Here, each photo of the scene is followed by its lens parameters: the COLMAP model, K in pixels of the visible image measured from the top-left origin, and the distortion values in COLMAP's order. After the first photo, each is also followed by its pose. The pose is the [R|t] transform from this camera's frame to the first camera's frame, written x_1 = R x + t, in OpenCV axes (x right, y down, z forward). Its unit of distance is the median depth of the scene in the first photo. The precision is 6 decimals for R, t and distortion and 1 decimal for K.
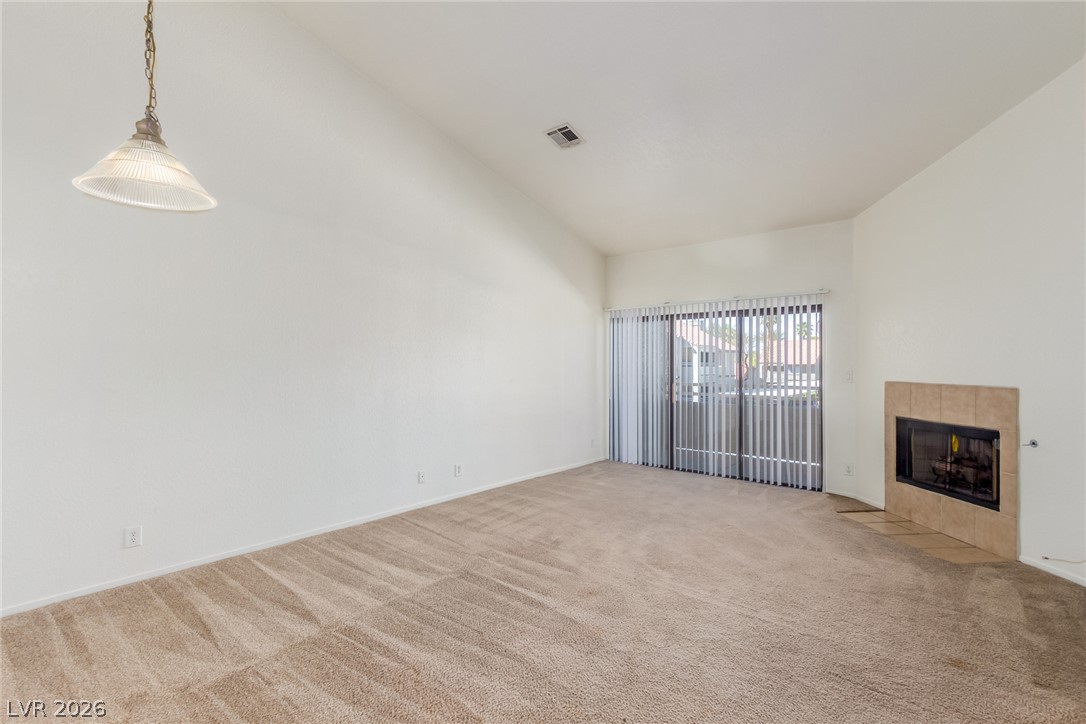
lens RADIAL K [[496.6, 0, 563.4], [0, 496.6, 365.1], [0, 0, 1]] dist [-0.001184, -0.000399]
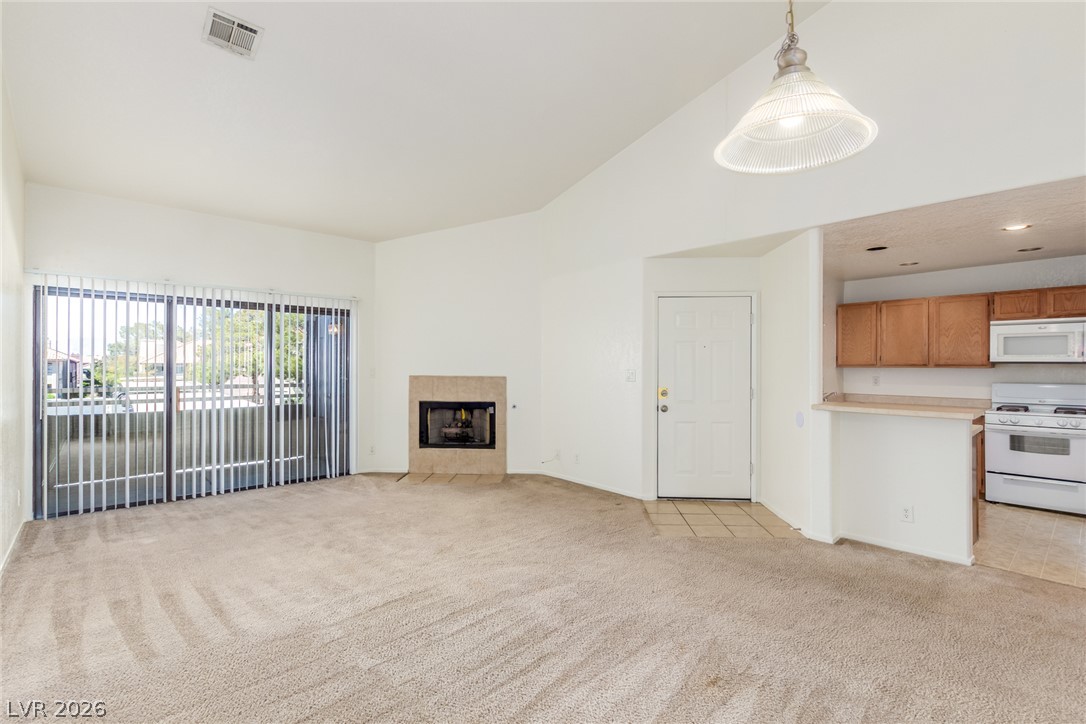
lens RADIAL K [[485.1, 0, 543.0], [0, 485.1, 362.0], [0, 0, 1]] dist [-0.012909, -0.000083]
pose [[0.149055, 0.003351, 0.988823, -0.672352], [-0.002177, 0.999993, -0.003060, -0.000515], [-0.988826, -0.001697, 0.149061, 0.523468]]
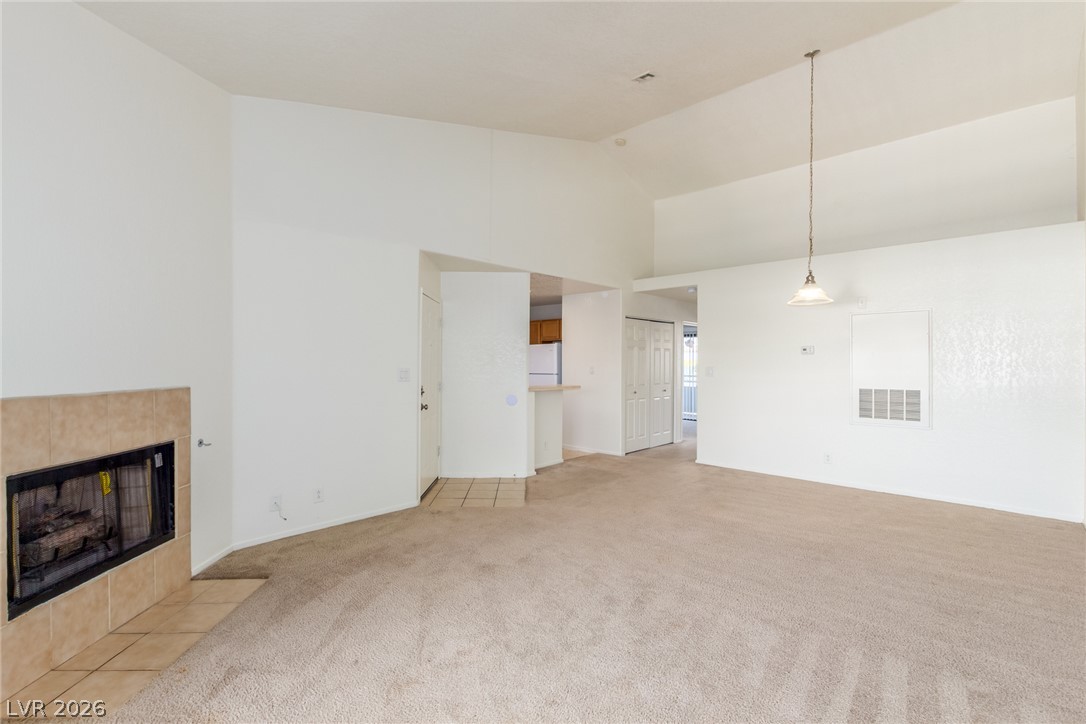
lens RADIAL K [[485.1, 0, 543.0], [0, 485.1, 362.0], [0, 0, 1]] dist [-0.012909, -0.000083]
pose [[-0.997136, -0.004501, 0.075493, 0.181927], [-0.004413, 0.999989, 0.001335, -0.002173], [-0.075498, 0.000998, -0.997145, 1.563878]]
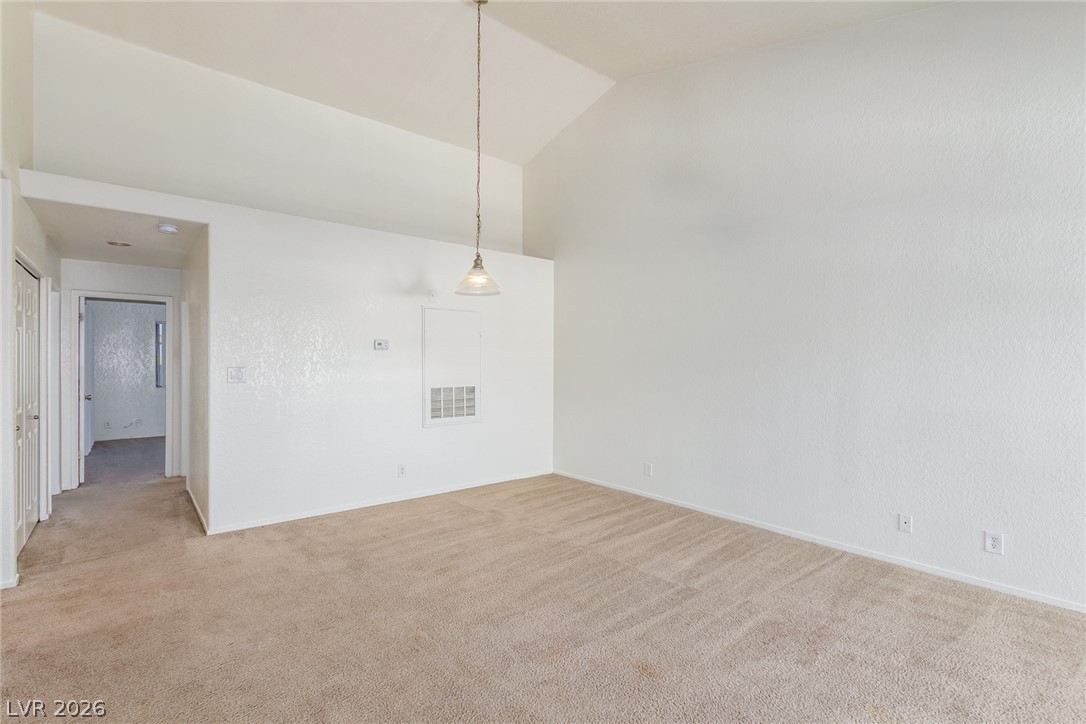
lens RADIAL K [[513.1, 0, 543.0], [0, 513.1, 362.0], [0, 0, 1]] dist [0.002544, 0.000091]
pose [[-0.195879, 0.004443, -0.980618, 0.621034], [-0.007698, 0.999952, 0.006068, -0.006651], [0.980598, 0.008737, -0.195835, 0.737556]]
